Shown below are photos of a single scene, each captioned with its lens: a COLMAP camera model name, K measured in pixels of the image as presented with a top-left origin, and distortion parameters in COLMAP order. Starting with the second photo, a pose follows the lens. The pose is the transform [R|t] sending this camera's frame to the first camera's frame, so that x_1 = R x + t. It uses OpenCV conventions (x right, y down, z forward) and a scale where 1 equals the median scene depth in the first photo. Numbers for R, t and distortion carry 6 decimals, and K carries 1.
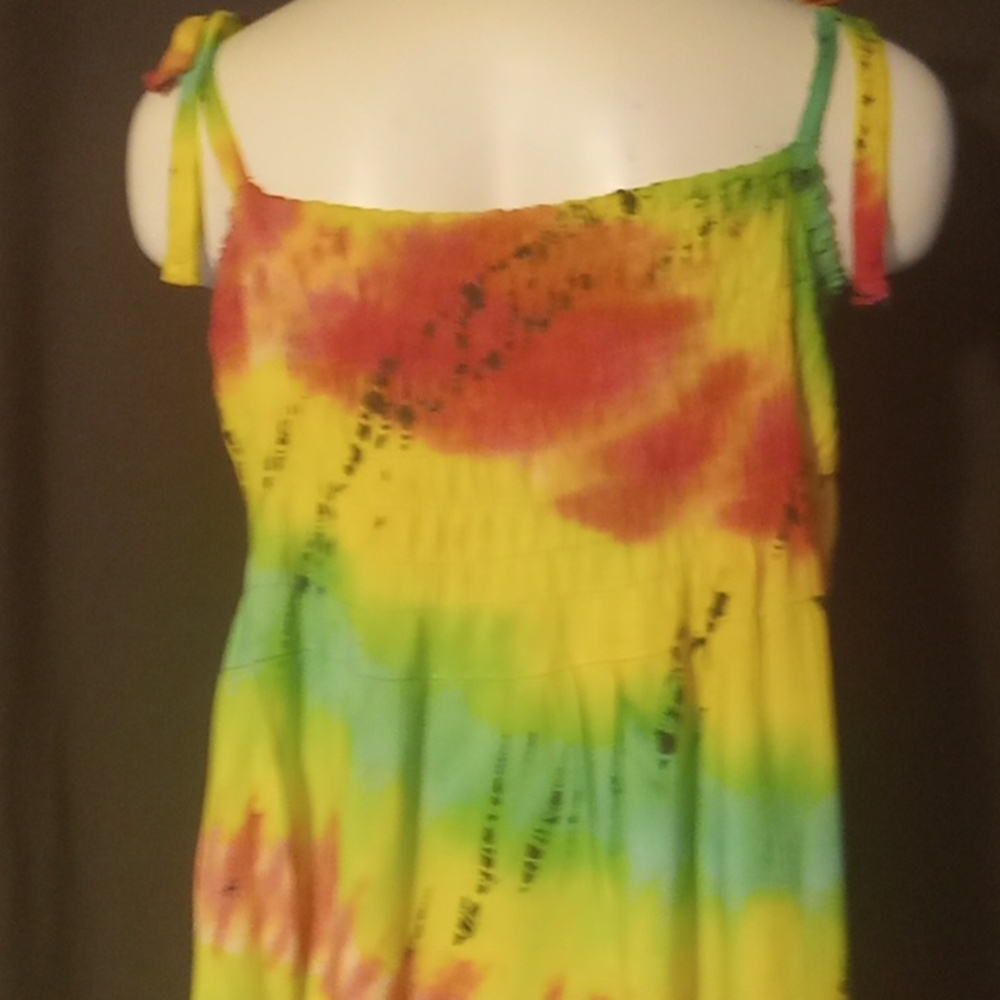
lens RADIAL K [[1677.1, 0, 500.8], [0, 1677.1, 500.4], [0, 0, 1]] dist [-0.028082, 0.000000]
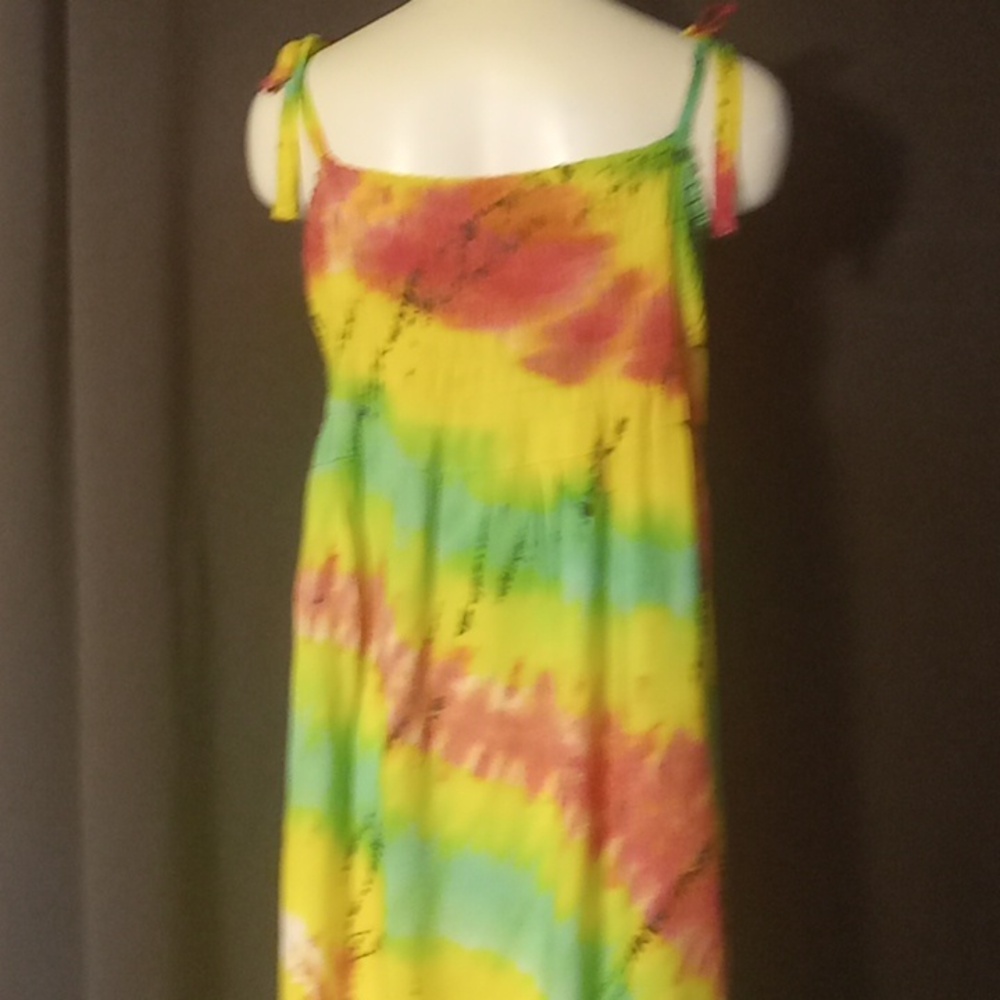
lens RADIAL K [[1677.1, 0, 501.3], [0, 1677.1, 494.7], [0, 0, 1]] dist [-0.028082, 0.000000]
pose [[0.999115, 0.009158, -0.041041, 0.080339], [-0.006047, 0.997141, 0.075316, 0.007873], [0.041614, -0.075001, 0.996315, -0.592900]]
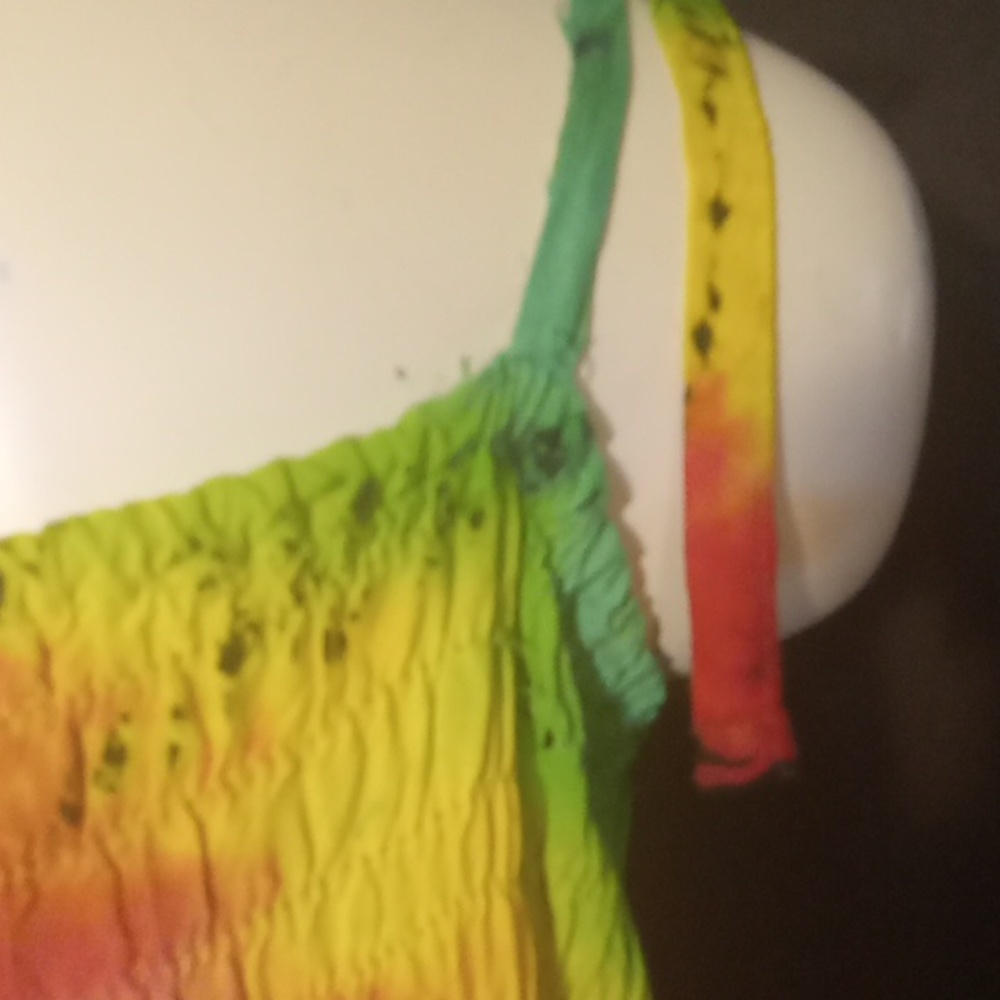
lens RADIAL K [[1677.1, 0, 502.0], [0, 1677.1, 504.4], [0, 0, 1]] dist [-0.028082, 0.000000]
pose [[0.993879, -0.037807, 0.103805, 0.136332], [0.035464, 0.999075, 0.024332, -0.190281], [-0.104629, -0.020502, 0.994300, 0.658254]]
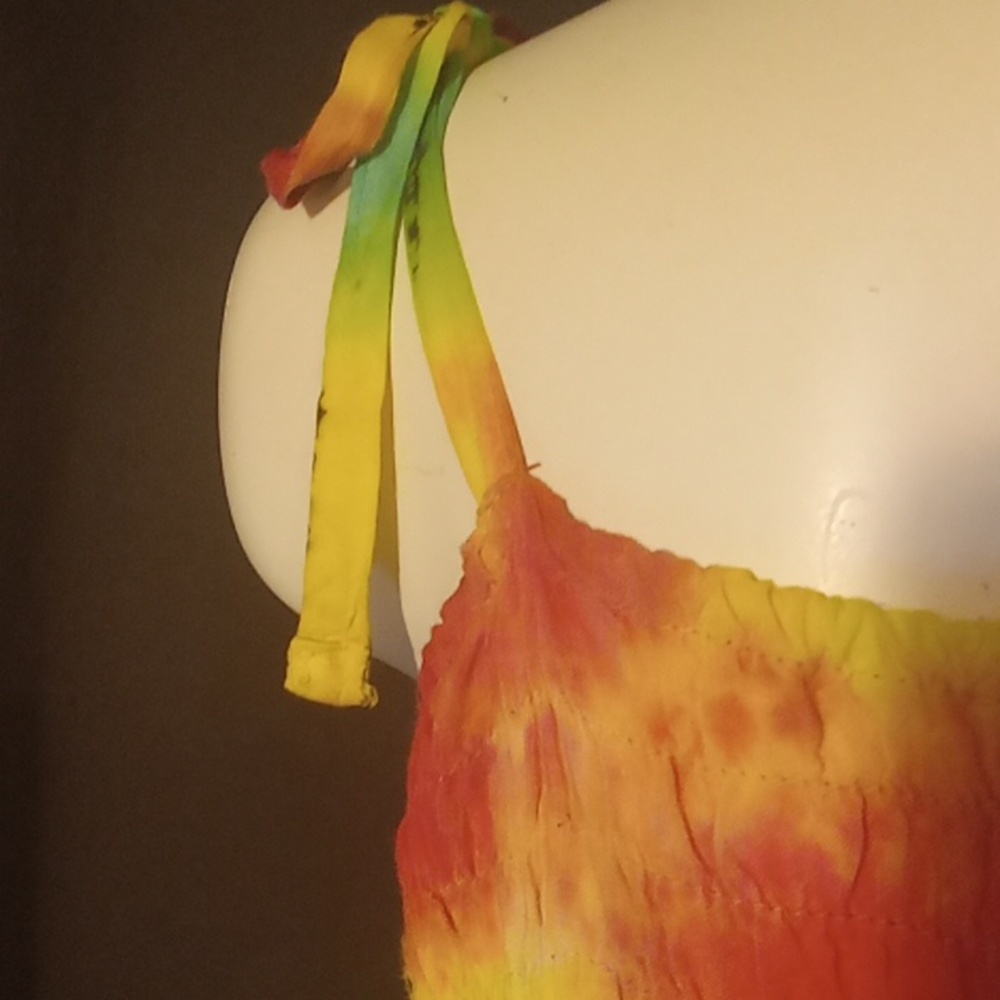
lens RADIAL K [[1677.1, 0, 498.0], [0, 1677.1, 500.8], [0, 0, 1]] dist [-0.028082, 0.000000]
pose [[0.994704, 0.047114, -0.091344, -0.126302], [-0.047758, 0.998847, -0.004868, -0.187338], [0.091009, 0.009205, 0.995808, 0.654679]]
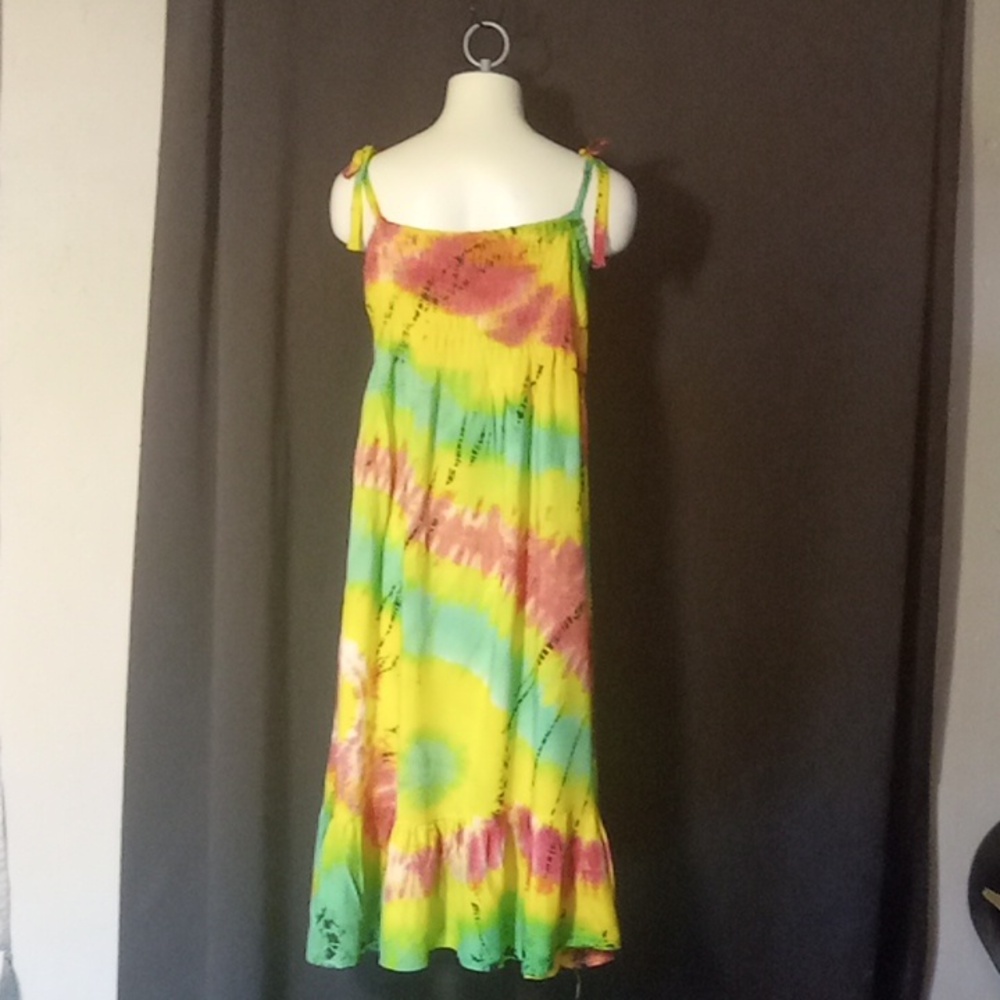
lens RADIAL K [[1677.1, 0, 501.8], [0, 1677.1, 504.0], [0, 0, 1]] dist [-0.028082, 0.000000]
pose [[0.999131, 0.032577, 0.026017, -0.005520], [-0.034209, 0.997301, 0.064972, 0.106469], [-0.023830, -0.065805, 0.997548, -1.900095]]
